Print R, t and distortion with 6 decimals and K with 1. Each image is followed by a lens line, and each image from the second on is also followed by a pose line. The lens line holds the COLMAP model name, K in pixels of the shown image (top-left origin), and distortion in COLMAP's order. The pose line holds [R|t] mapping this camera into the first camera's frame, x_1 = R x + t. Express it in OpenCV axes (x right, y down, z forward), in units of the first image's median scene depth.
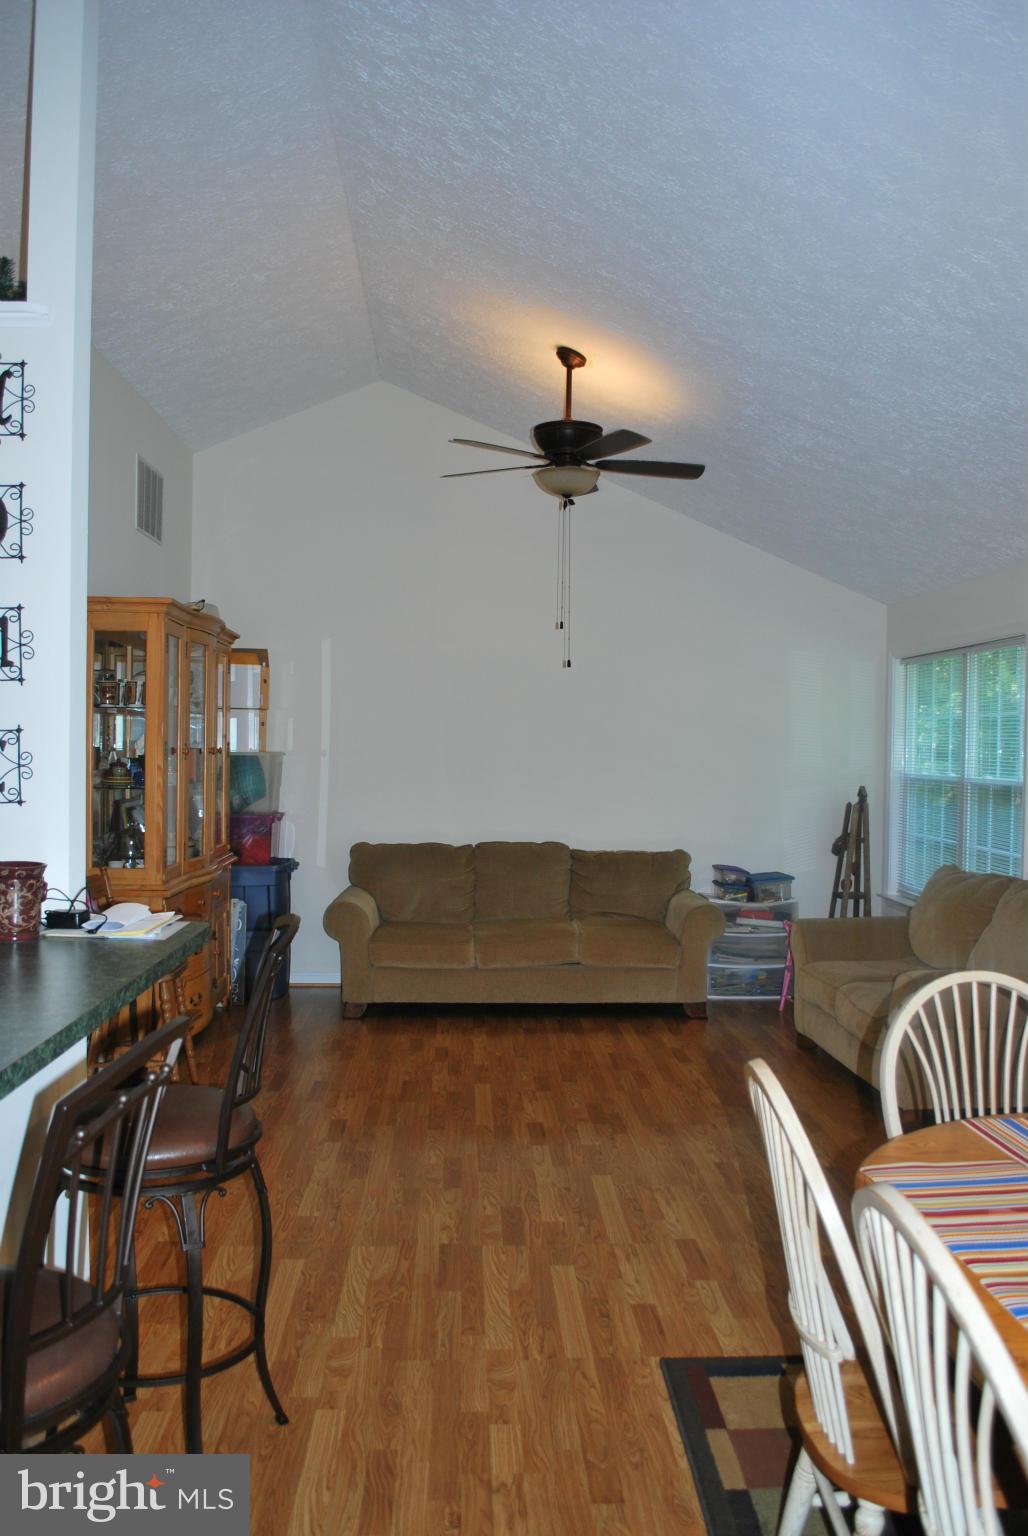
lens RADIAL K [[1204.6, 0, 514.0], [0, 1204.6, 768.0], [0, 0, 1]] dist [-0.073308, 0.001998]
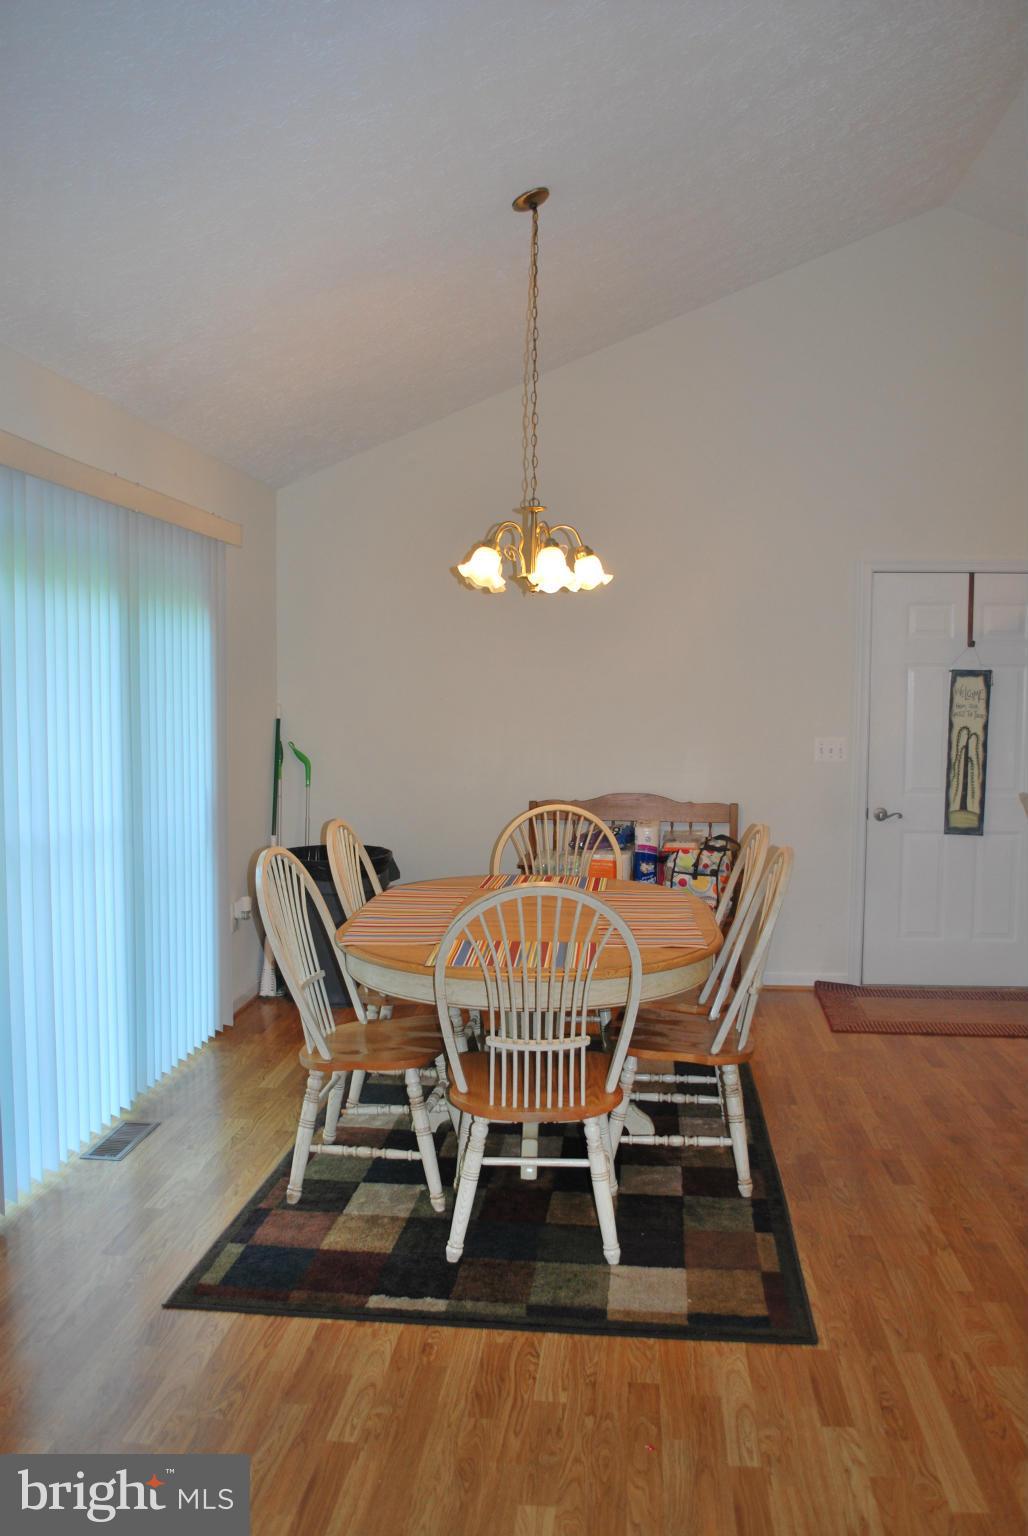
lens RADIAL K [[1204.6, 0, 514.0], [0, 1204.6, 768.0], [0, 0, 1]] dist [-0.073308, 0.001998]
pose [[-0.989708, -0.028275, 0.140278, 0.225335], [-0.016442, 0.996262, 0.084804, -0.019140], [-0.142151, 0.081624, -0.986474, 1.772516]]
